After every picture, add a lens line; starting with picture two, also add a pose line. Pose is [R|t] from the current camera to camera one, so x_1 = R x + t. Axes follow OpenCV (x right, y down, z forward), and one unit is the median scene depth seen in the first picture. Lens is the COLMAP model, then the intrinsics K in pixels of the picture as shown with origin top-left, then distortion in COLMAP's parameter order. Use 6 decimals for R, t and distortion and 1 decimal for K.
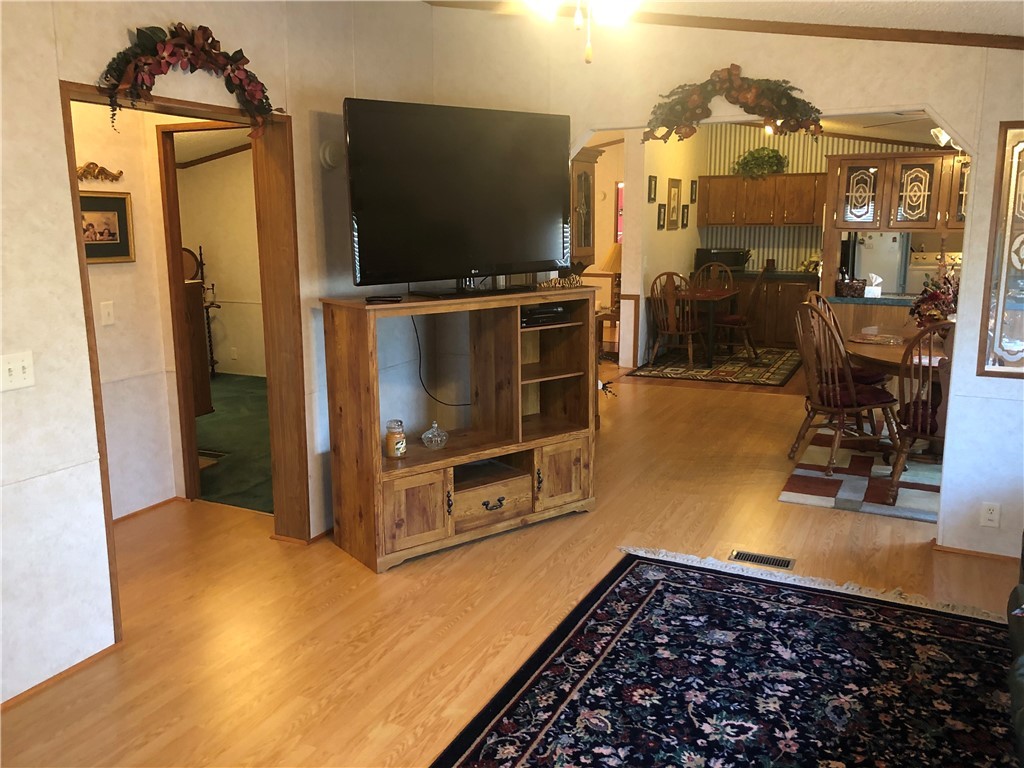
lens RADIAL K [[850.4, 0, 501.3], [0, 850.4, 370.3], [0, 0, 1]] dist [0.034453, -0.016432]
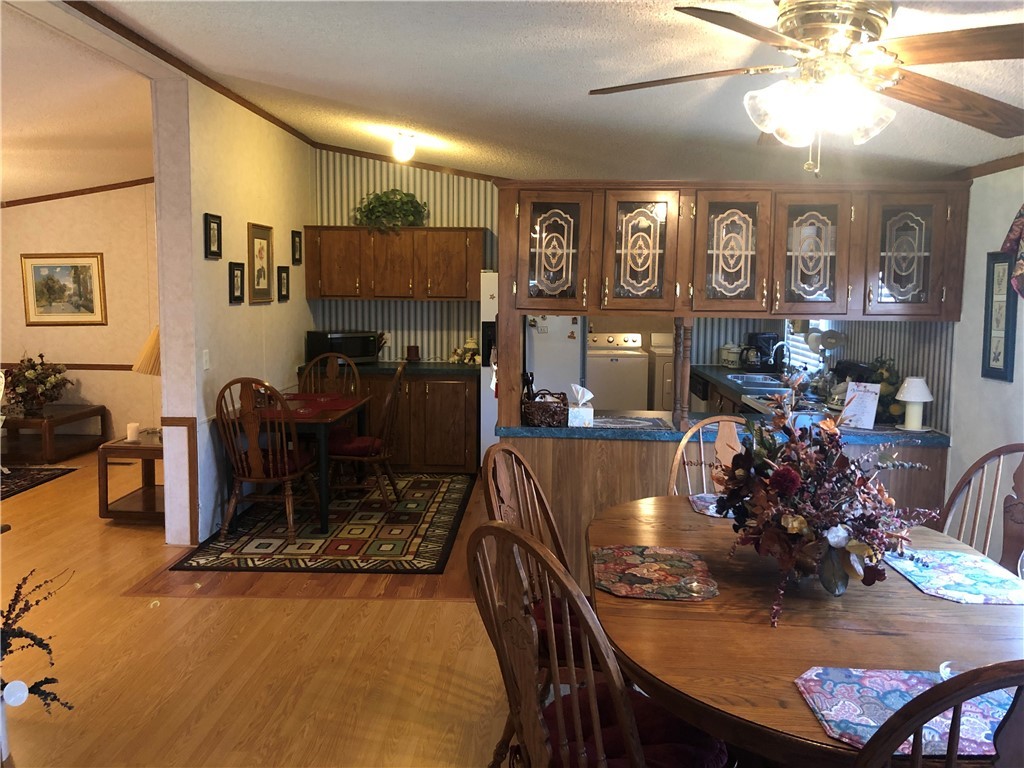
lens RADIAL K [[850.4, 0, 501.3], [0, 850.4, 370.3], [0, 0, 1]] dist [0.034453, -0.016432]
pose [[0.919190, -0.025221, 0.393006, 0.110429], [0.056336, 0.996105, -0.067837, -0.061009], [-0.389764, 0.084496, 0.917030, 0.341512]]
